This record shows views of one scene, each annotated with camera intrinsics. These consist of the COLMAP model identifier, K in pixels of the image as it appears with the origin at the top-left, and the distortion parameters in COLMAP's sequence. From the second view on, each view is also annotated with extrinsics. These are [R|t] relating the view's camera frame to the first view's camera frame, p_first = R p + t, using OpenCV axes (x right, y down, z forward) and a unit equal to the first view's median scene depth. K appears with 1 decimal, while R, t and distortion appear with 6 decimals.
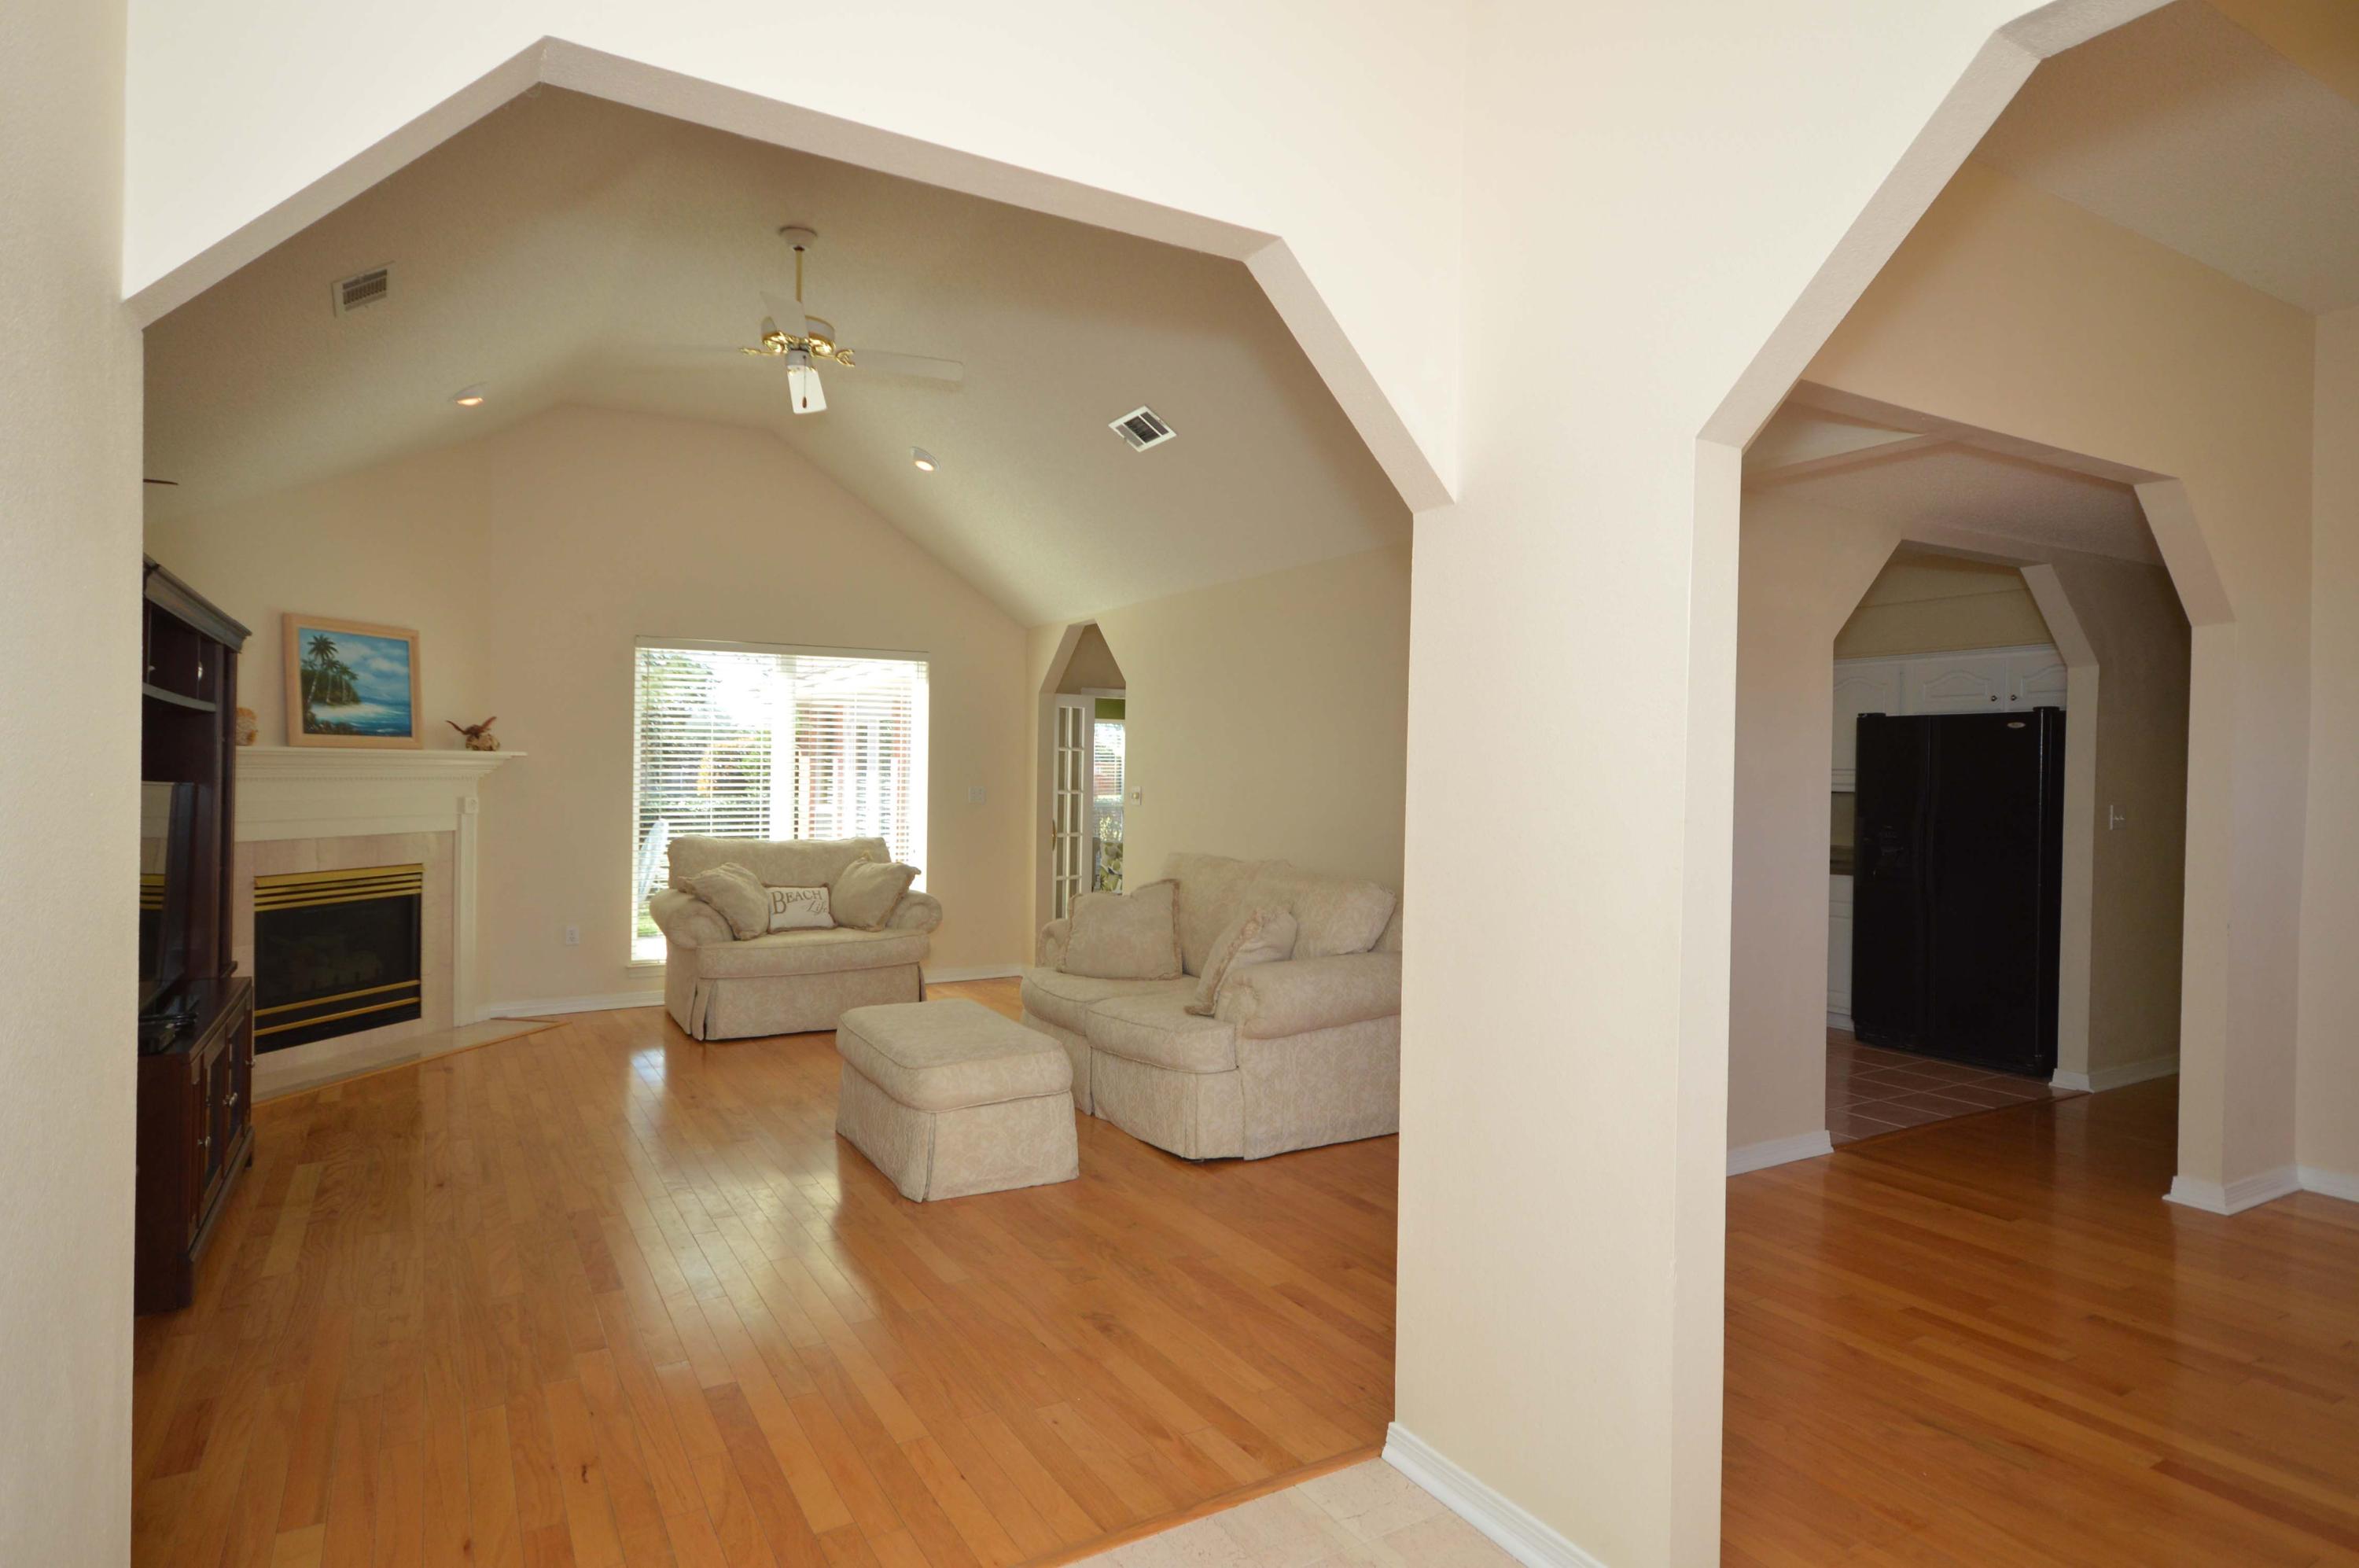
lens RADIAL K [[1203.1, 0, 1216.3], [0, 1203.1, 766.4], [0, 0, 1]] dist [0.024400, -0.000208]
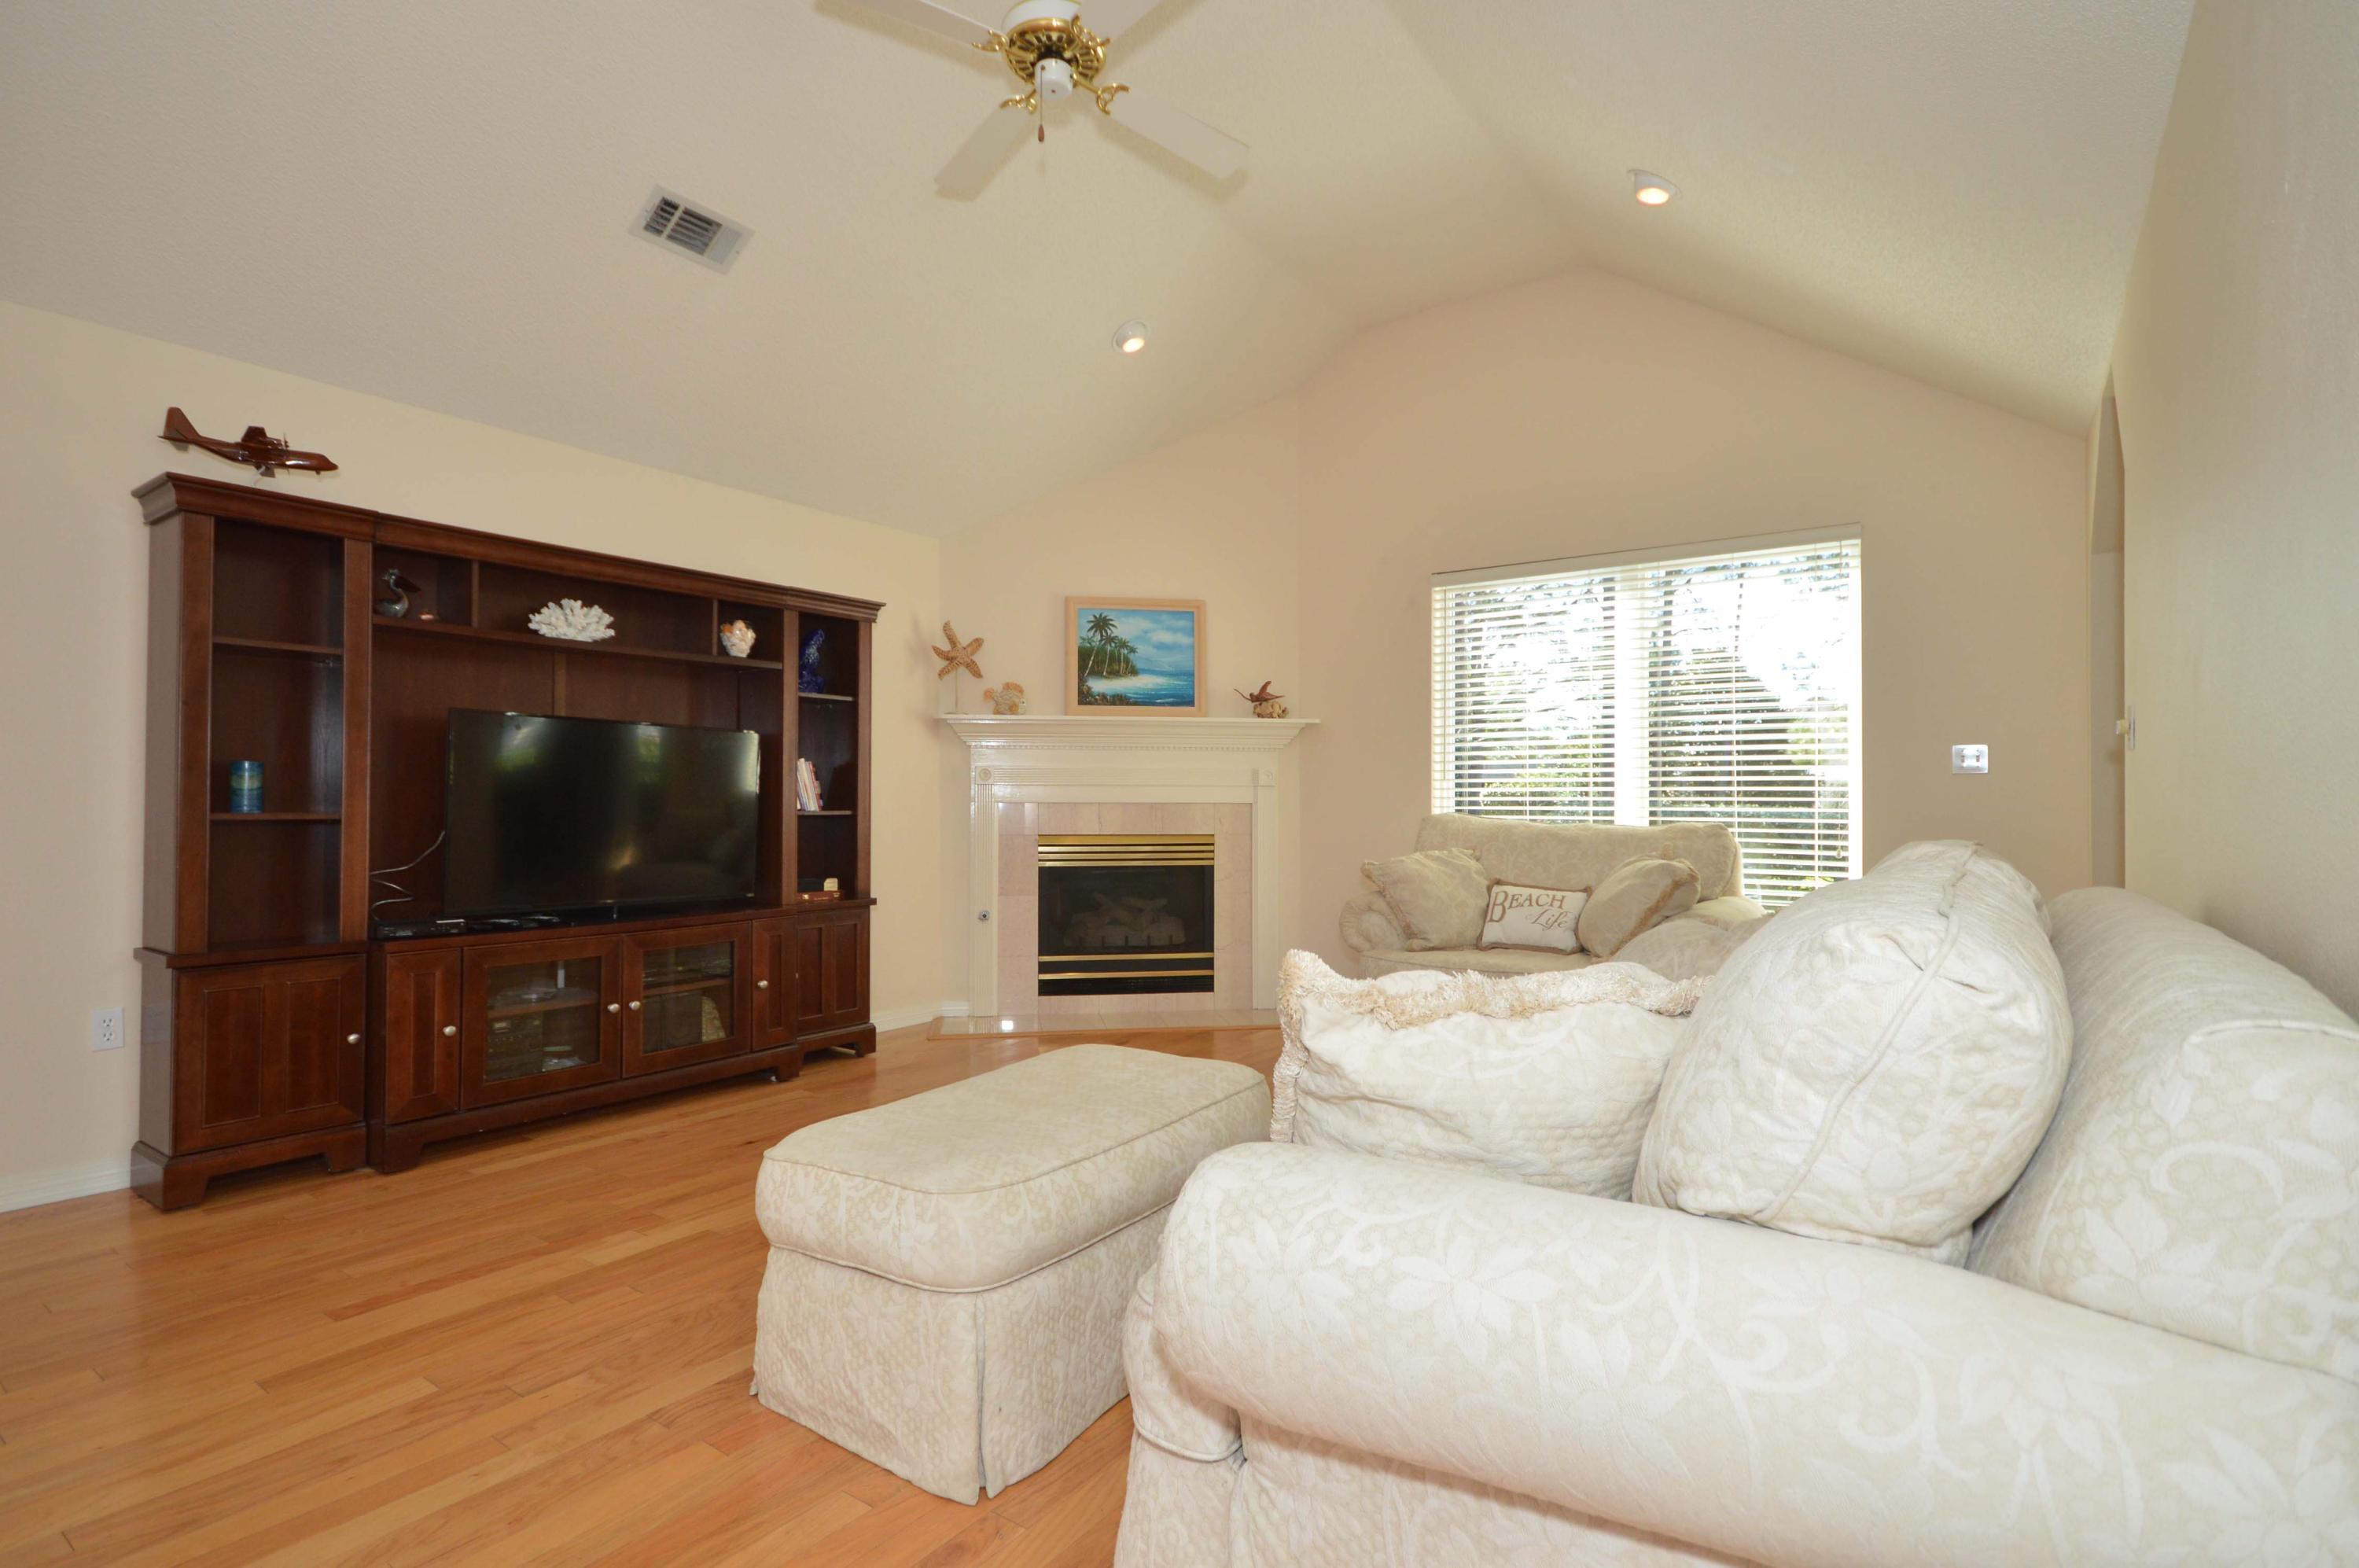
lens RADIAL K [[1167.2, 0, 1151.9], [0, 1167.2, 773.9], [0, 0, 1]] dist [0.000835, 0.000062]
pose [[0.417850, -0.024500, -0.908186, 0.203715], [0.006201, 0.999690, -0.024115, 0.056484], [0.908495, 0.004445, 0.417872, 0.595615]]
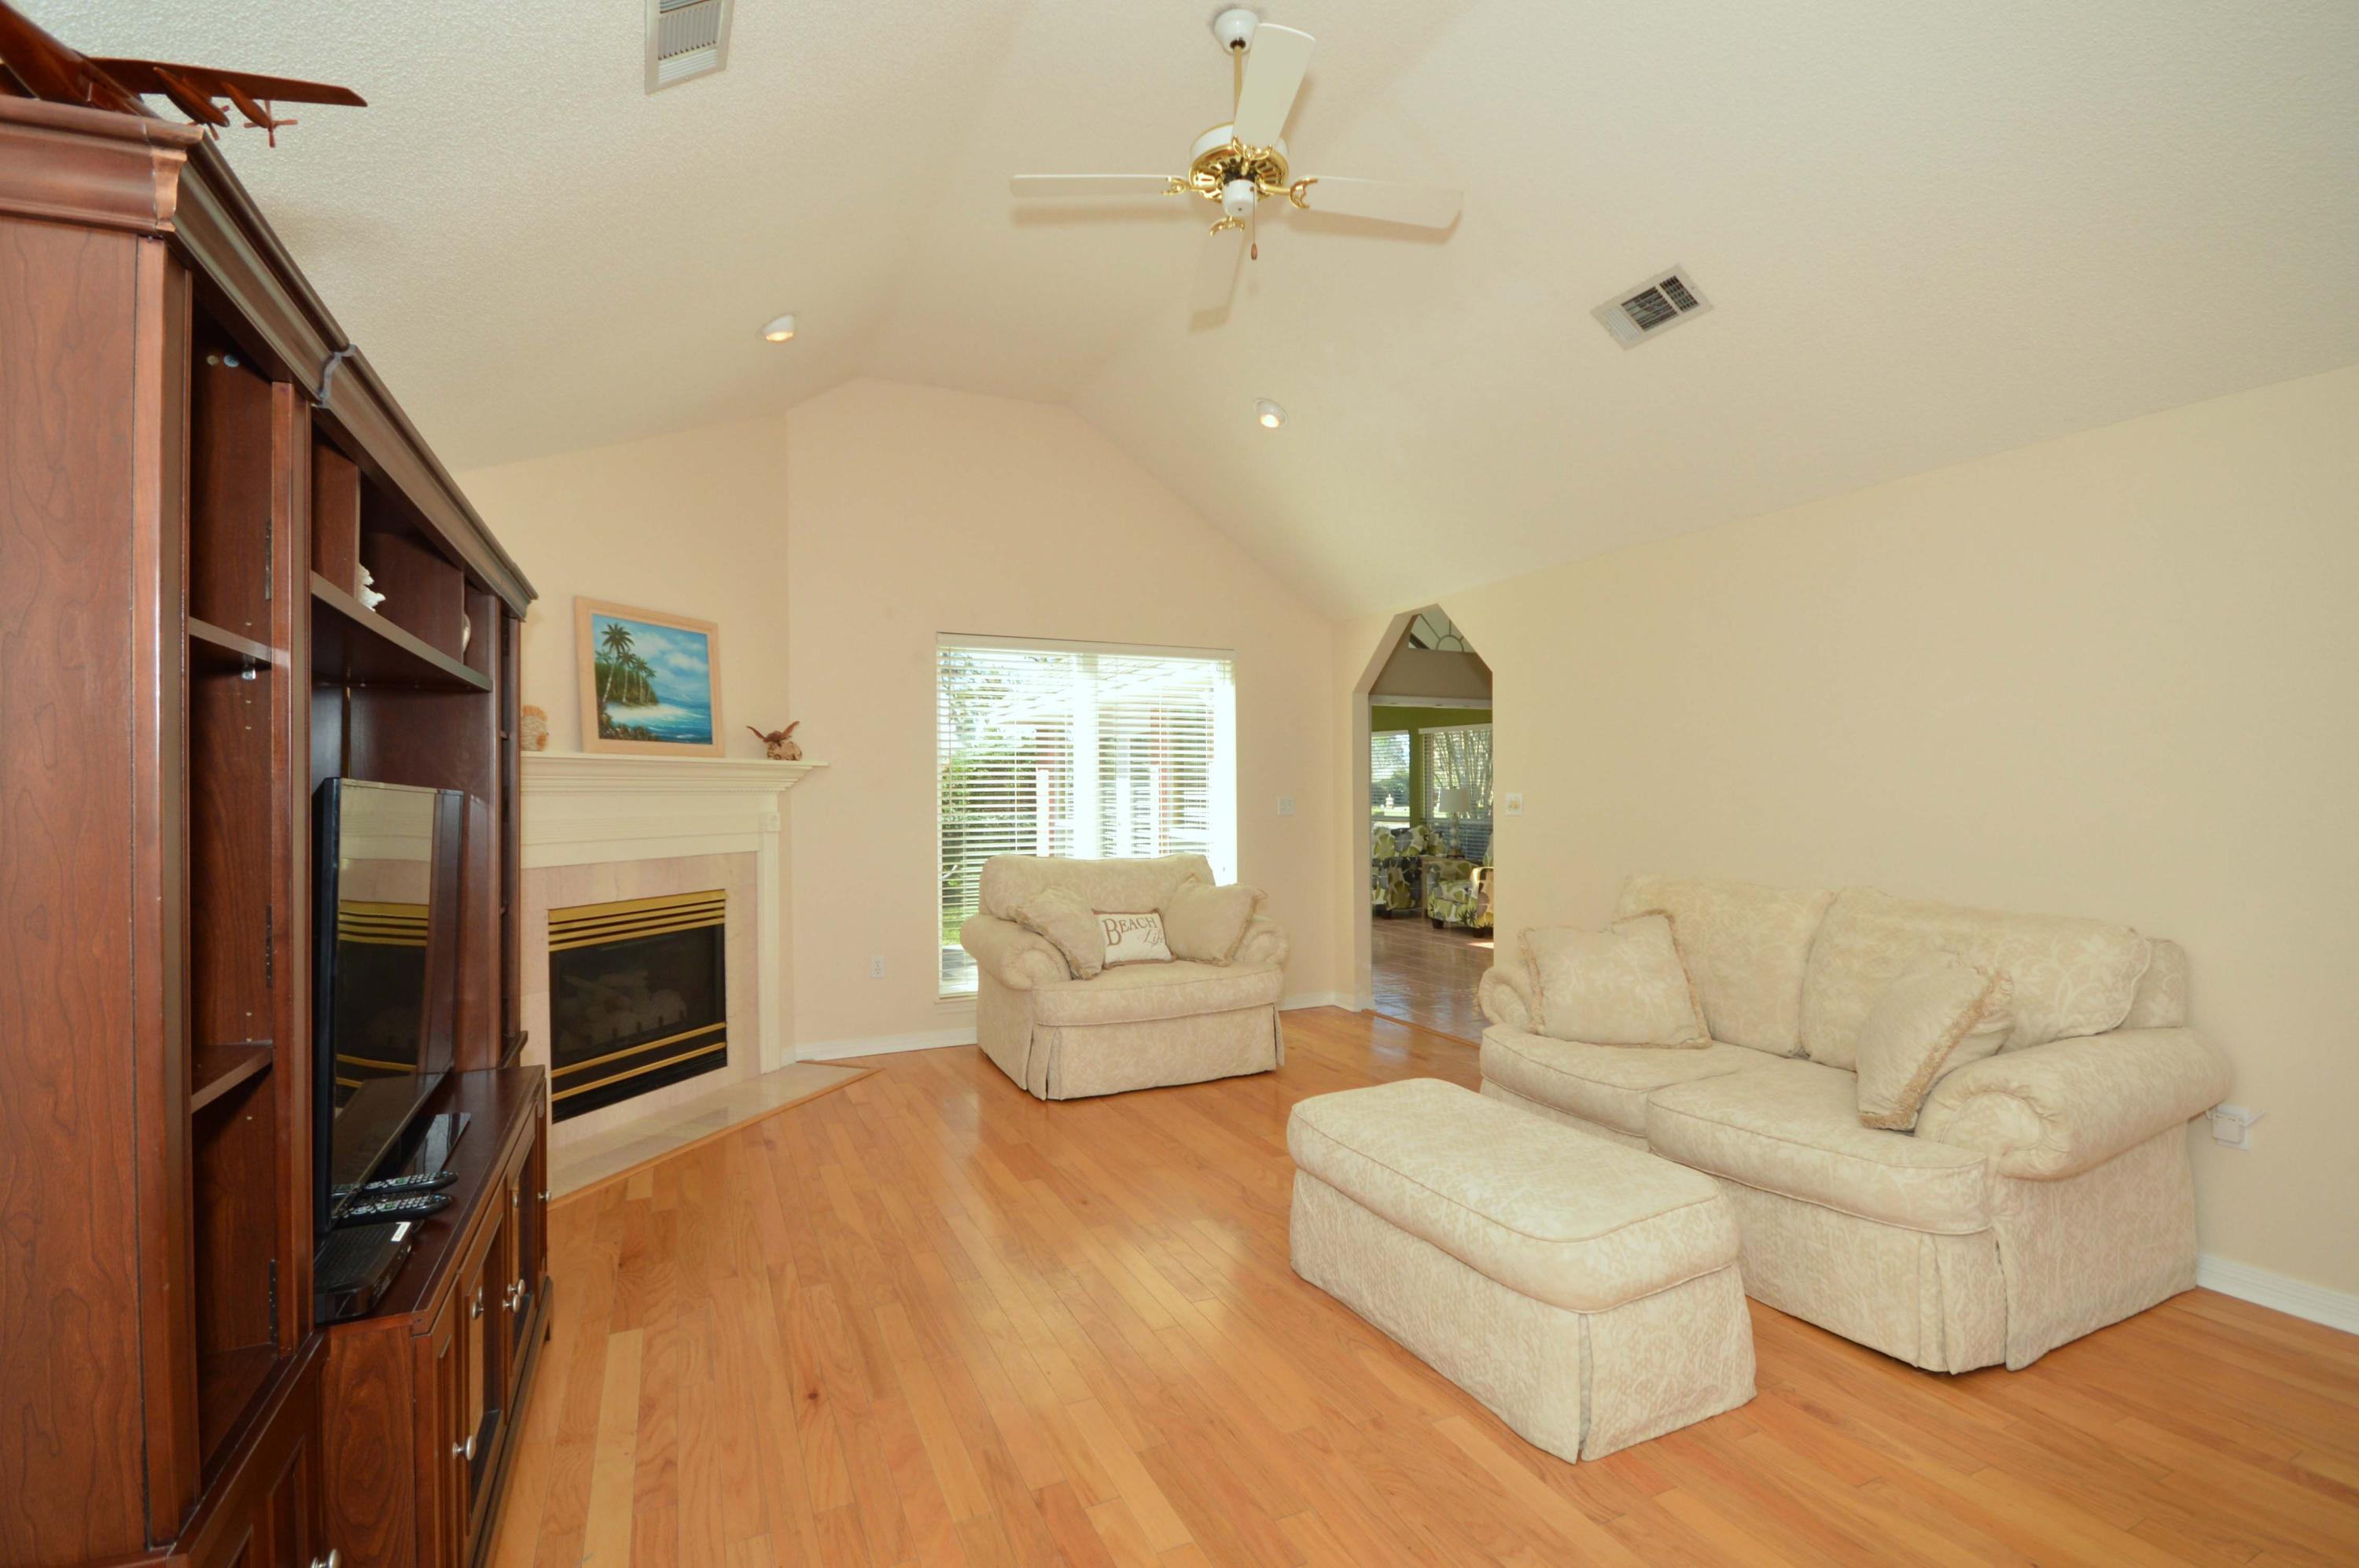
lens RADIAL K [[1051.9, 0, 1241.5], [0, 1051.9, 790.4], [0, 0, 1]] dist [0.007941, 0.000123]
pose [[0.996067, -0.013426, -0.087575, -0.230101], [0.013843, 0.999896, 0.004156, 0.011230], [0.087510, -0.005352, 0.996149, 0.296237]]
